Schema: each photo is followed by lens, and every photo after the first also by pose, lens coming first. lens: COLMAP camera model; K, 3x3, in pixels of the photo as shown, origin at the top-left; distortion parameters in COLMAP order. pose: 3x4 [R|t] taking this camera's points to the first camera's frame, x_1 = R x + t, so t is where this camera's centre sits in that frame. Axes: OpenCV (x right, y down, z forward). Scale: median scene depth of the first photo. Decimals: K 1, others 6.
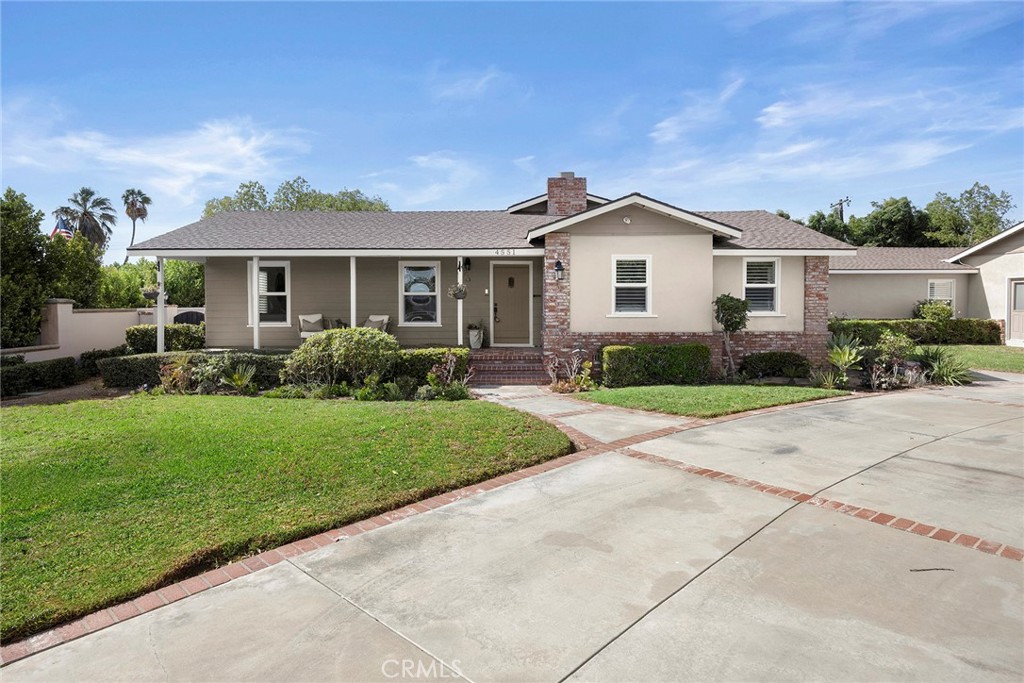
lens RADIAL K [[540.9, 0, 508.5], [0, 540.9, 323.2], [0, 0, 1]] dist [-0.001112, 0.000117]
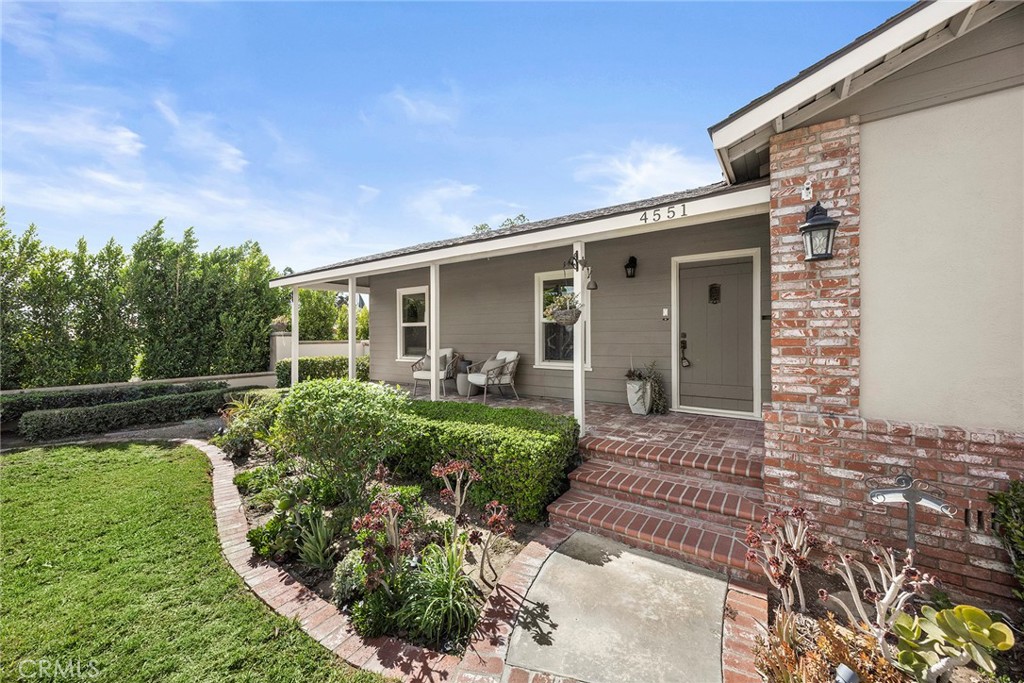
lens RADIAL K [[397.6, 0, 512.0], [0, 397.6, 341.5], [0, 0, 1]] dist [-0.001060, -0.000054]
pose [[0.825722, 0.004104, -0.564063, 0.072374], [-0.015377, 0.999766, -0.015235, -0.022317], [0.563868, 0.021253, 0.825591, 0.657452]]
